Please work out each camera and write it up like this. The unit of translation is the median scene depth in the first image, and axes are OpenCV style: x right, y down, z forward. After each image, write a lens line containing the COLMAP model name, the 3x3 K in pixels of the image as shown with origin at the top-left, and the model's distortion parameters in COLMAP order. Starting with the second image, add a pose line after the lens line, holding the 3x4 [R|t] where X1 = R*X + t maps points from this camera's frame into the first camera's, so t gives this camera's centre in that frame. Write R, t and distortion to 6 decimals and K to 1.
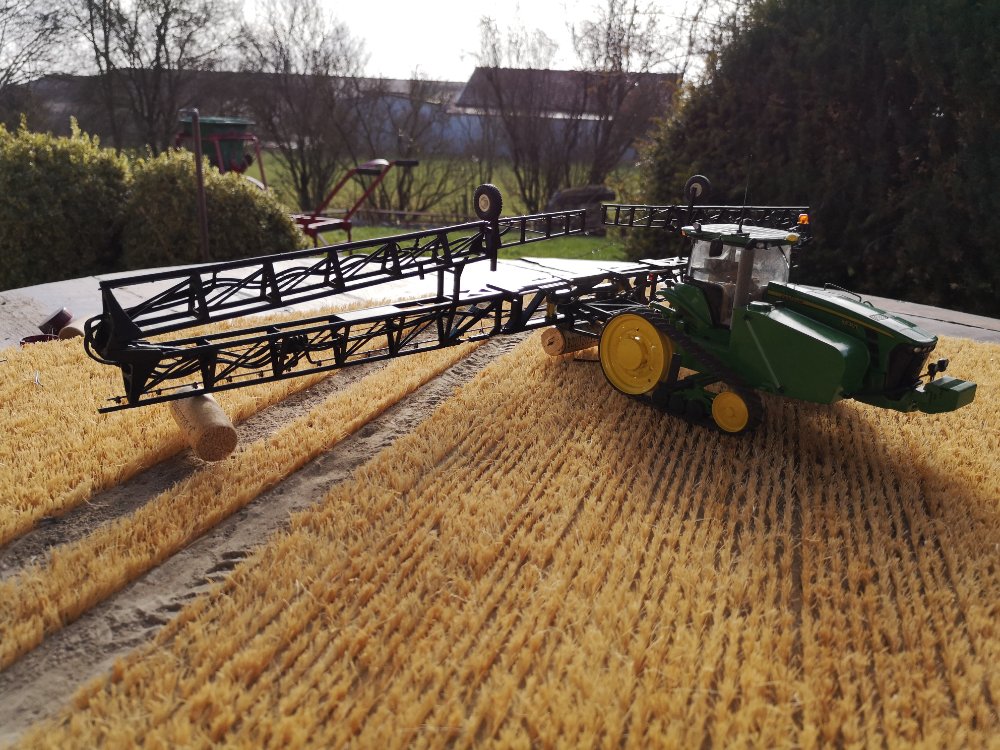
lens RADIAL K [[796.7, 0, 495.6], [0, 796.7, 373.6], [0, 0, 1]] dist [0.060893, -0.111855]
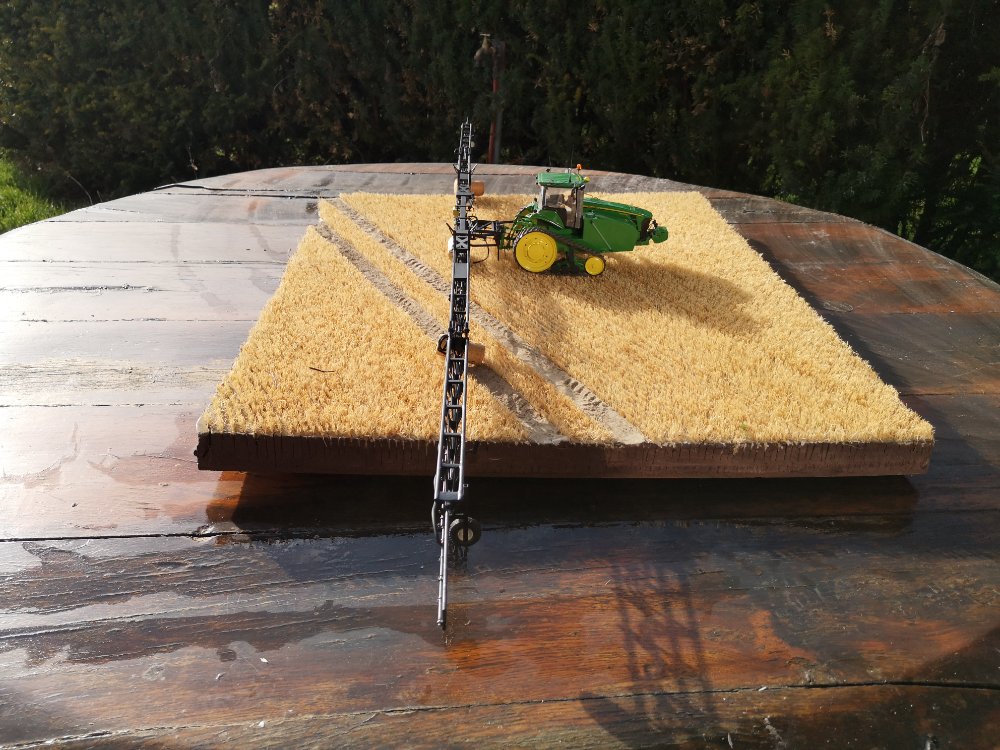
lens RADIAL K [[743.3, 0, 493.4], [0, 743.3, 386.9], [0, 0, 1]] dist [0.121223, -0.150982]
pose [[0.679731, -0.393496, 0.618972, -1.147451], [0.231303, 0.915845, 0.328217, -0.340097], [-0.696035, -0.079929, 0.713545, -0.281403]]
